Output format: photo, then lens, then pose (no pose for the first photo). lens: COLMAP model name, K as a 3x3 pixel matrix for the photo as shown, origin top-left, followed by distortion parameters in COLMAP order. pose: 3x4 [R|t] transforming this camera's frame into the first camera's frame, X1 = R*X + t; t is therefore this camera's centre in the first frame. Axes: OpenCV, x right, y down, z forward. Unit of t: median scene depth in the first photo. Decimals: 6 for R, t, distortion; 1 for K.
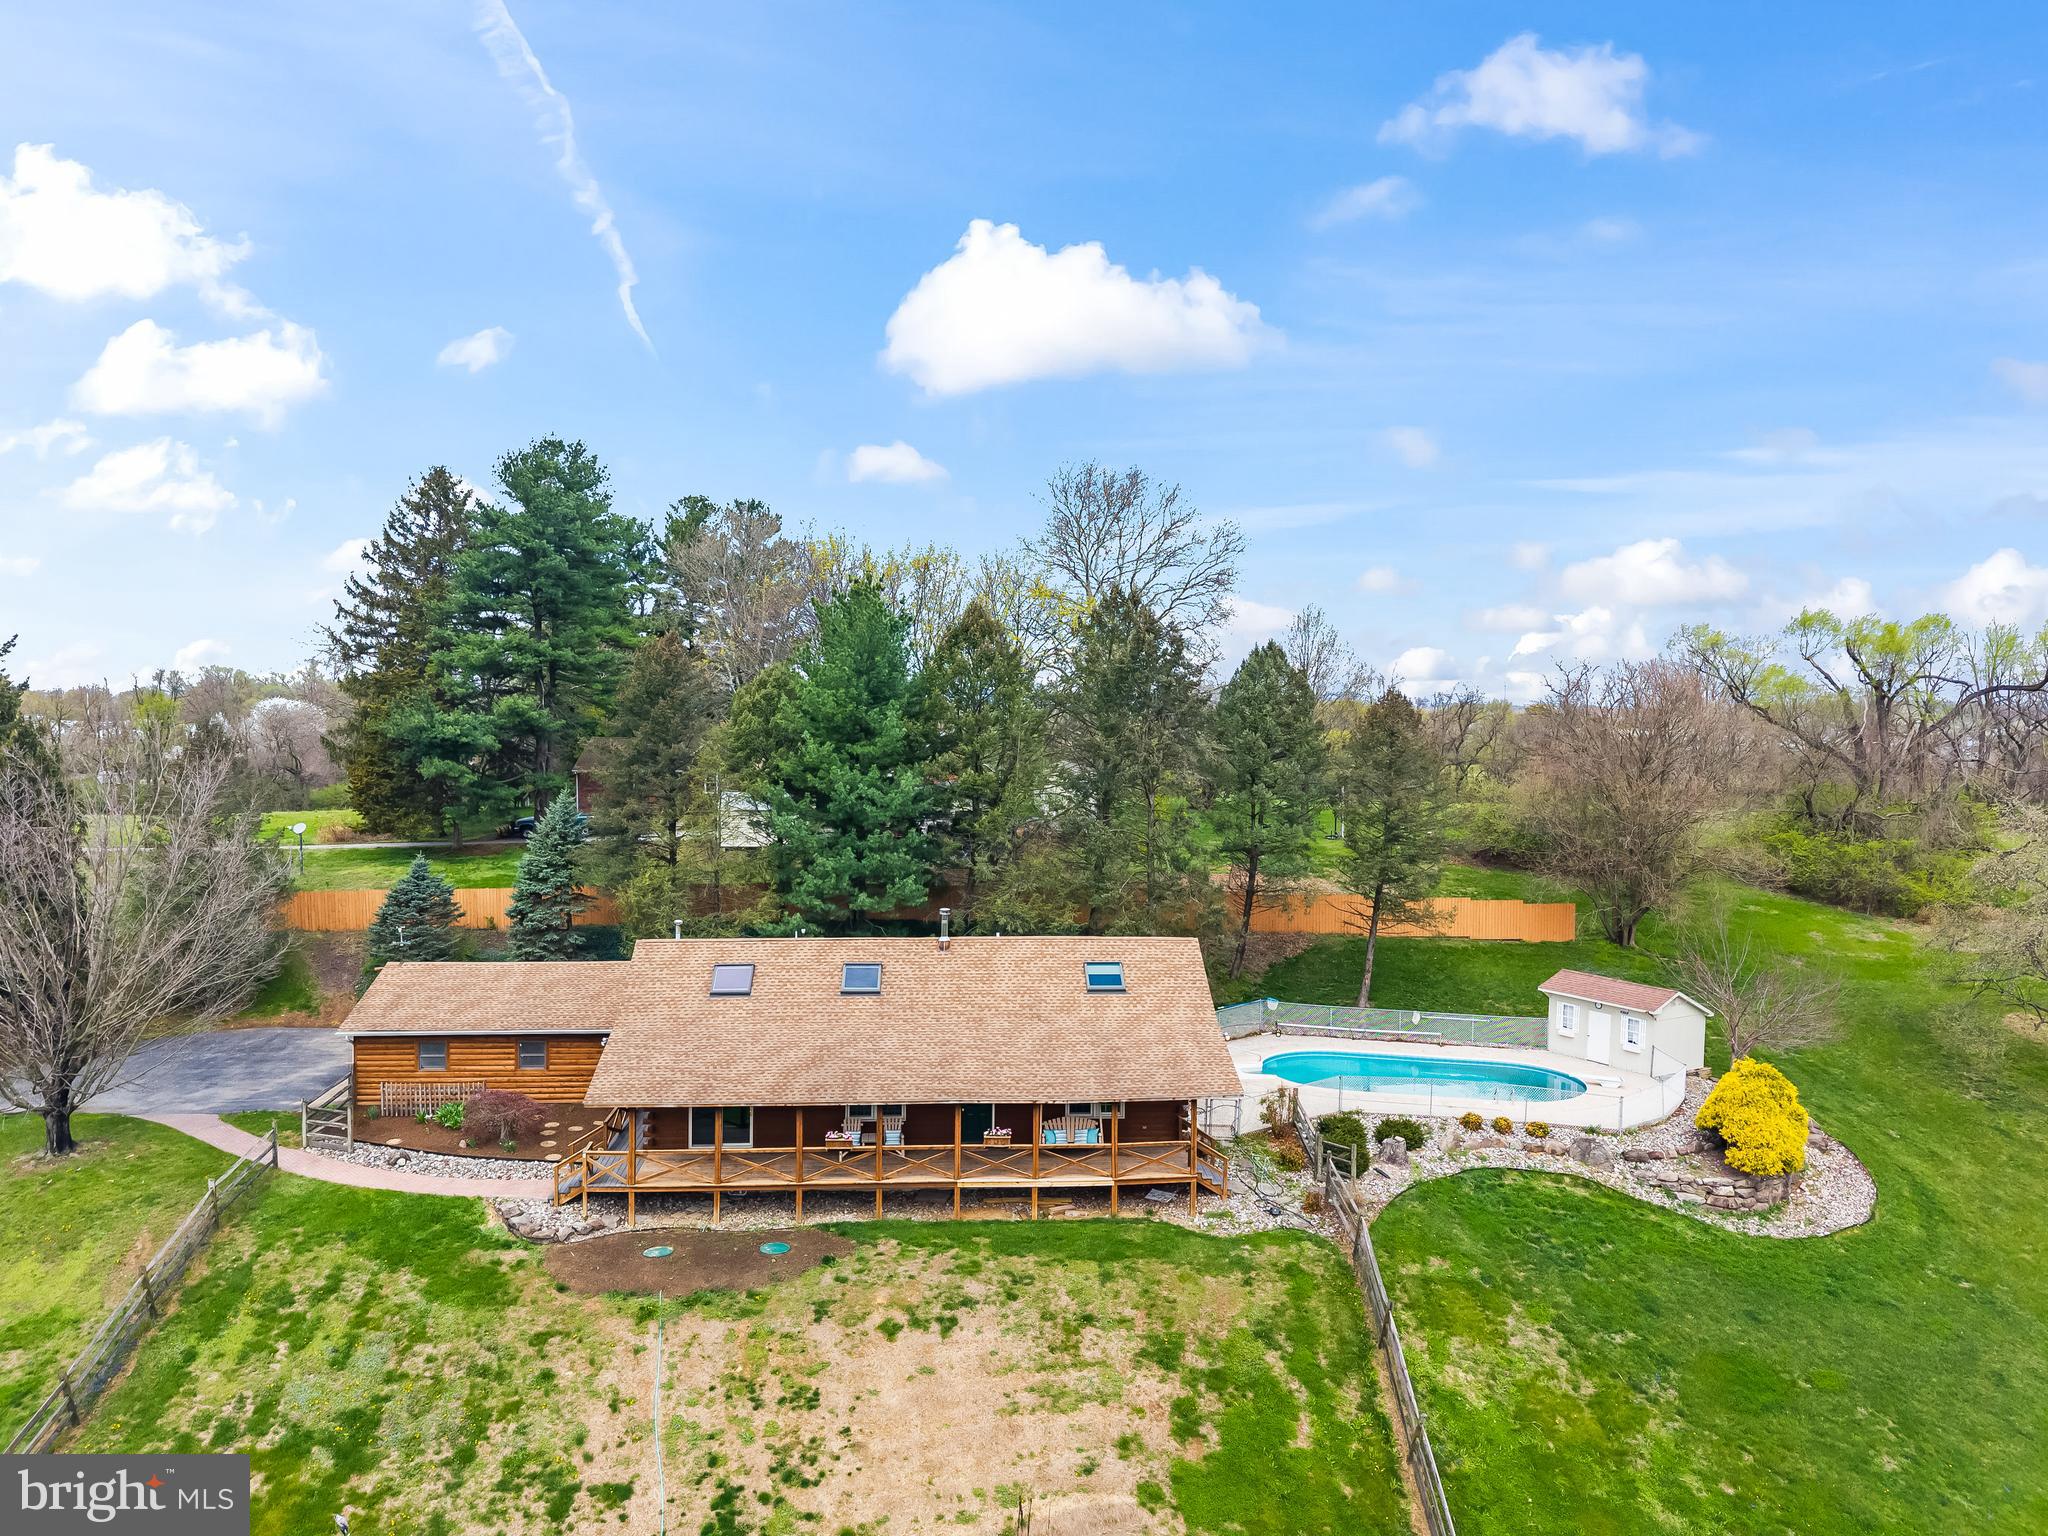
lens RADIAL K [[1388.4, 0, 1024.0], [0, 1388.4, 768.0], [0, 0, 1]] dist [0.015358, -0.012197]
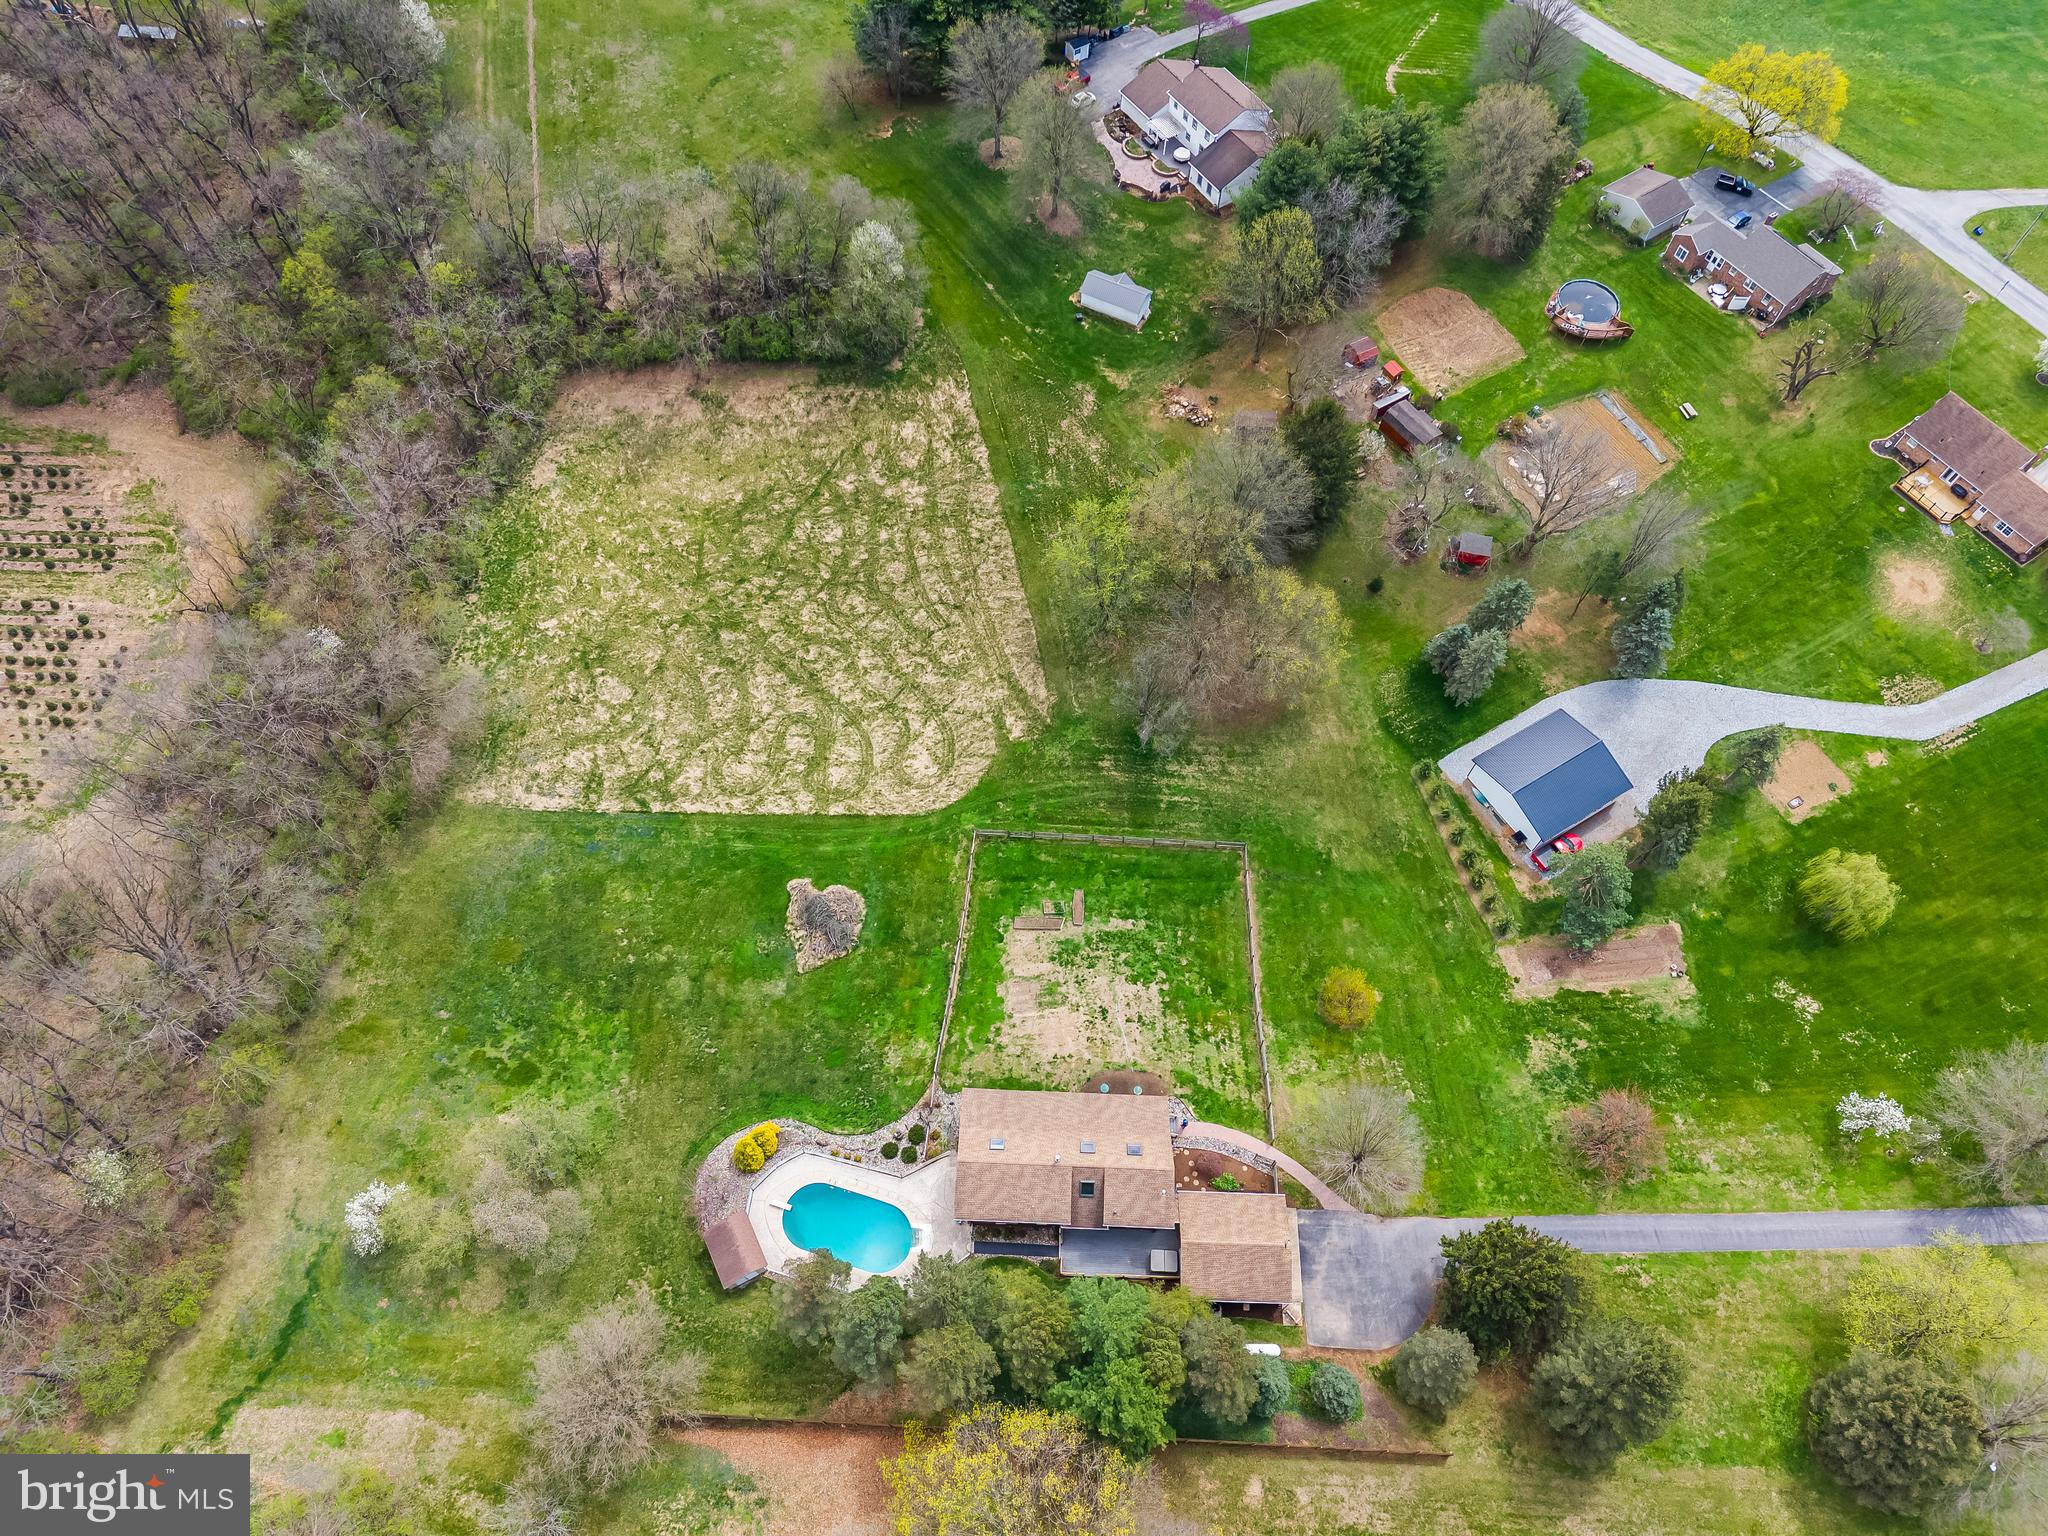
lens RADIAL K [[1343.8, 0, 1020.9], [0, 1343.8, 738.8], [0, 0, 1]] dist [0.119371, -0.166464]
pose [[-0.994600, -0.101053, 0.023626, 0.039337], [-0.025697, 0.460380, 0.887350, -3.300095], [-0.100547, 0.881951, -0.460491, 1.960909]]
